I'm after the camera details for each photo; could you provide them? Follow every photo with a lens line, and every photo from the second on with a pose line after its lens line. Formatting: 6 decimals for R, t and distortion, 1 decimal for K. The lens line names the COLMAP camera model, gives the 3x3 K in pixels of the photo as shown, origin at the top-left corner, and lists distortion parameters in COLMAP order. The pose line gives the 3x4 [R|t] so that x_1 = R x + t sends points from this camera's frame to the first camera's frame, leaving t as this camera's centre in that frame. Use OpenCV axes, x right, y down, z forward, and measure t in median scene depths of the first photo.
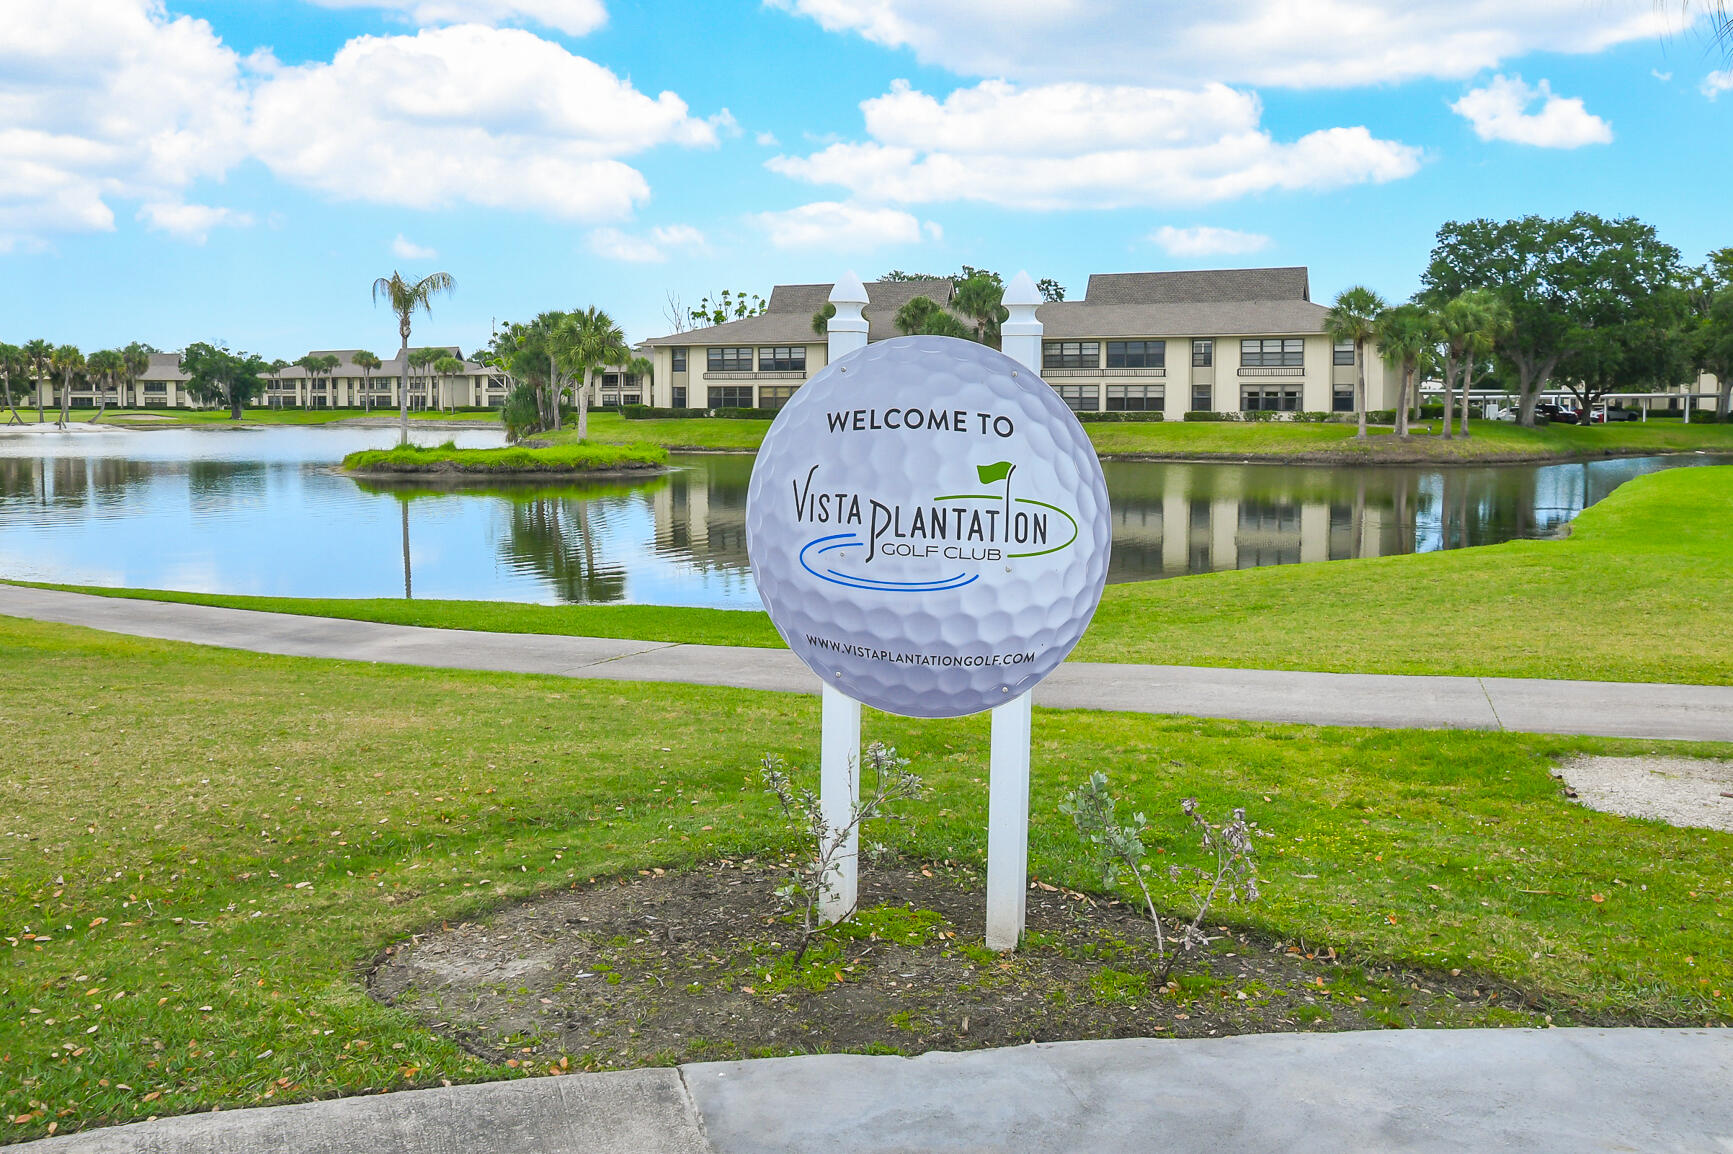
lens RADIAL K [[1497.0, 0, 895.0], [0, 1497.0, 484.5], [0, 0, 1]] dist [0.008410, 0.000778]
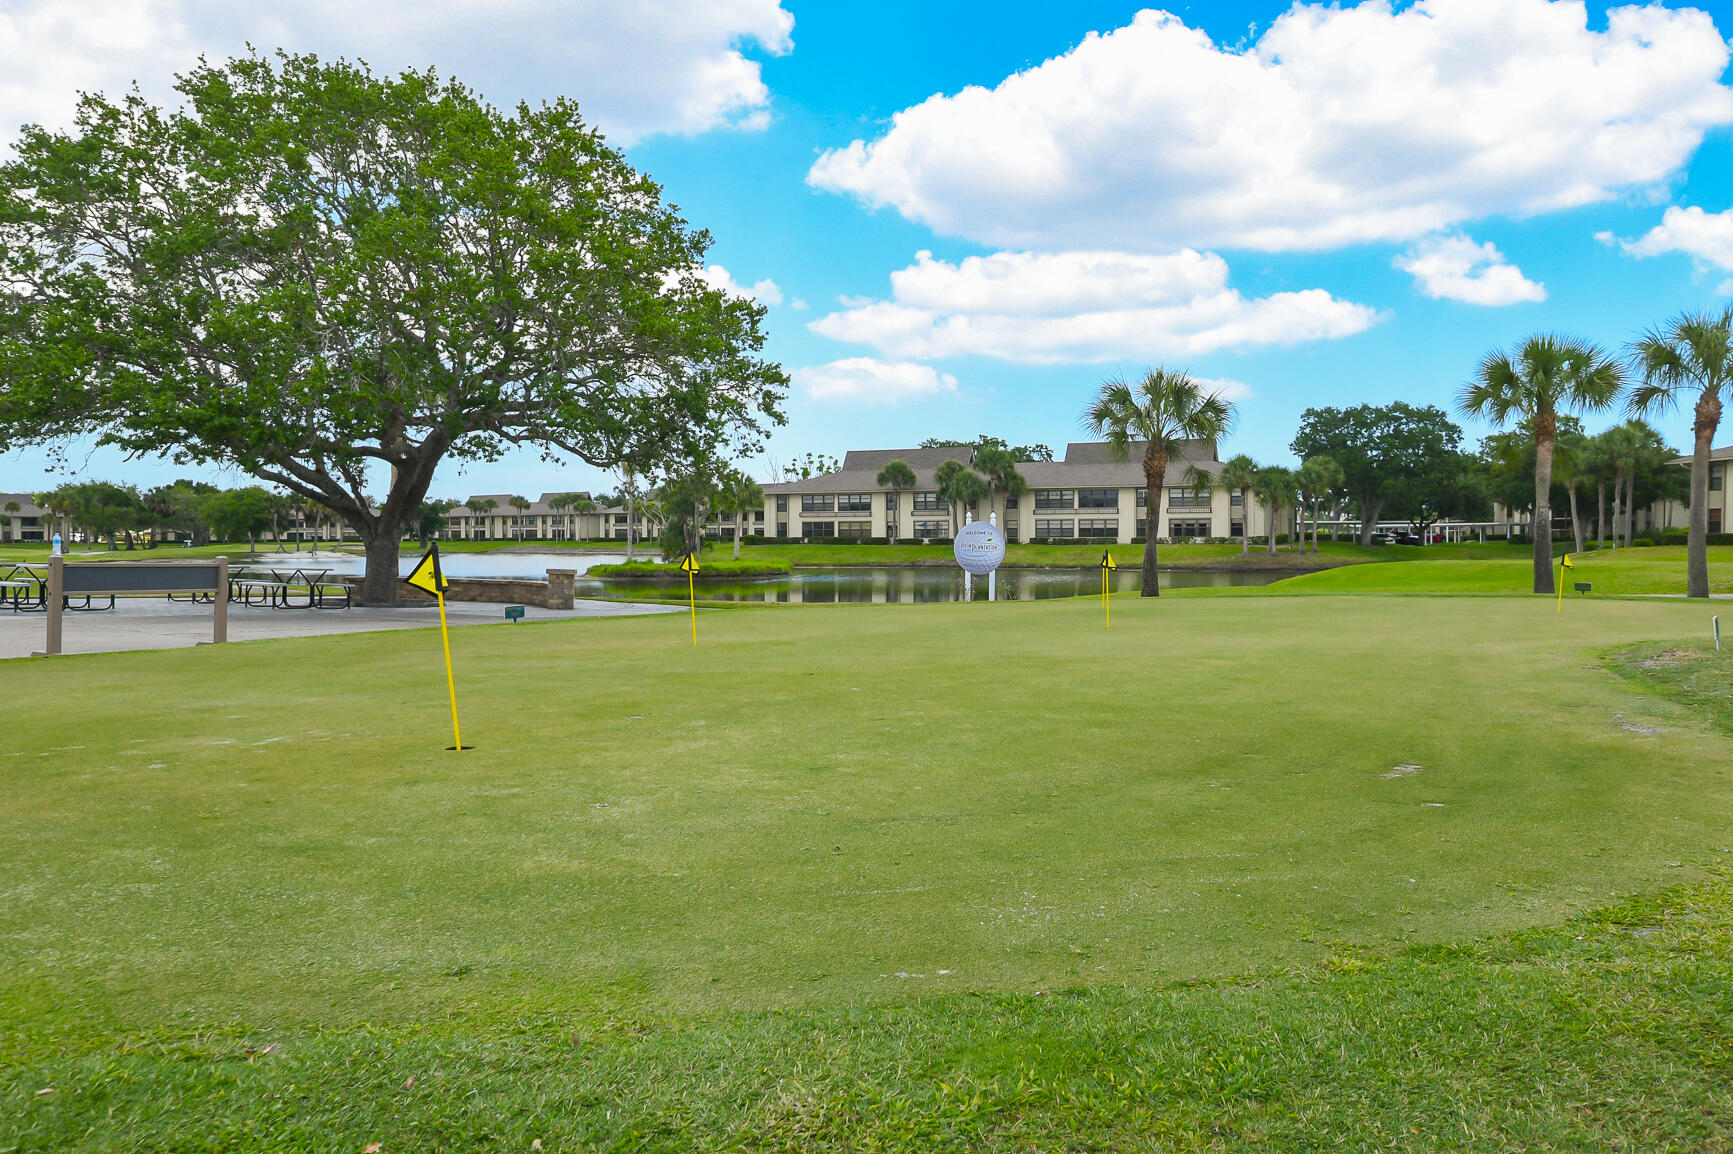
lens RADIAL K [[1328.3, 0, 868.5], [0, 1328.3, 586.6], [0, 0, 1]] dist [0.008863, 0.010393]
pose [[0.999327, -0.005035, -0.036330, -0.015850], [0.004527, 0.999891, -0.014049, 0.014818], [0.036397, 0.013875, 0.999241, -0.275310]]
